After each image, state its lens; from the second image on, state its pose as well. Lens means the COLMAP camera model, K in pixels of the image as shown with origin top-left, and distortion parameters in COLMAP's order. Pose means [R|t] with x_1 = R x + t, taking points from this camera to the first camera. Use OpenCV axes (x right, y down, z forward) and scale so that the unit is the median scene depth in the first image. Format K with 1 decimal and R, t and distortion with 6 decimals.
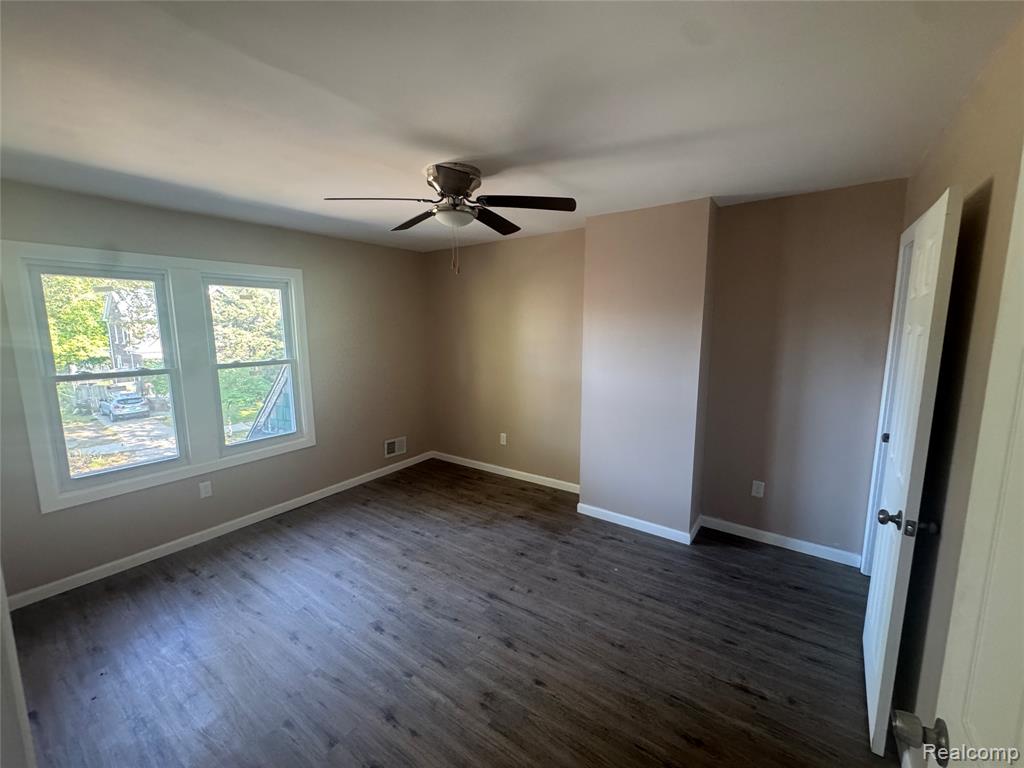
lens RADIAL K [[409.8, 0, 512.5], [0, 409.8, 386.8], [0, 0, 1]] dist [-0.003564, -0.000414]
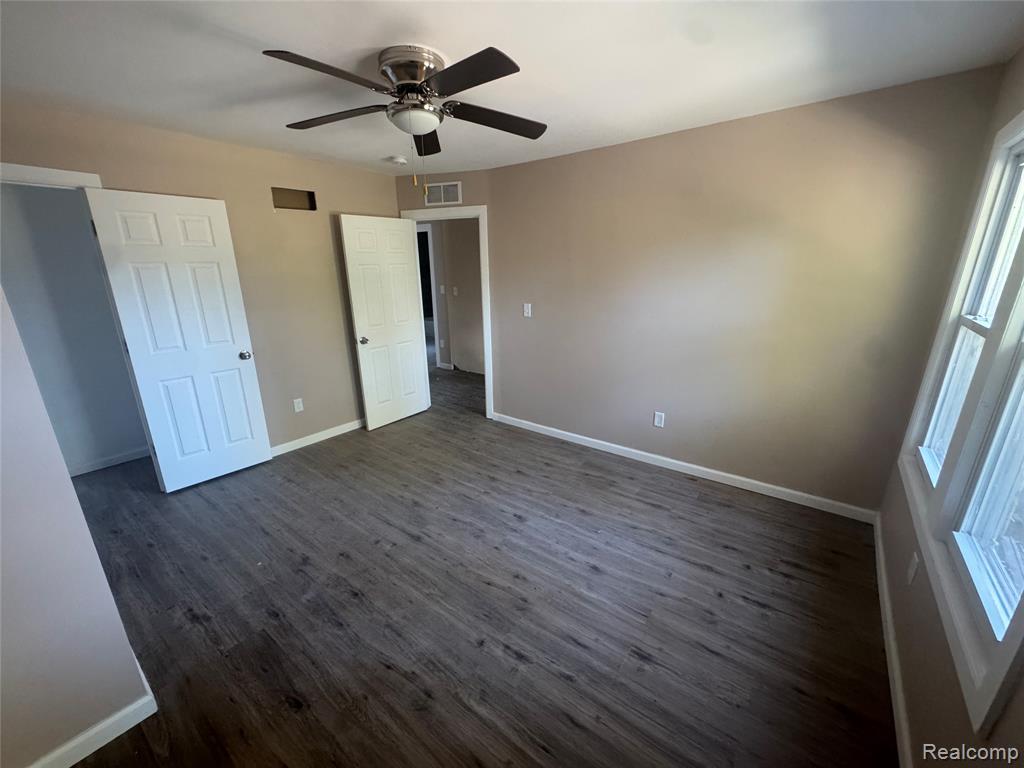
lens RADIAL K [[409.8, 0, 517.4], [0, 409.8, 384.1], [0, 0, 1]] dist [-0.003564, -0.000414]
pose [[-0.999604, 0.009315, 0.026560, -0.280549], [0.019579, 0.908055, 0.418394, -0.210588], [-0.020221, 0.418748, -0.907877, 1.510196]]
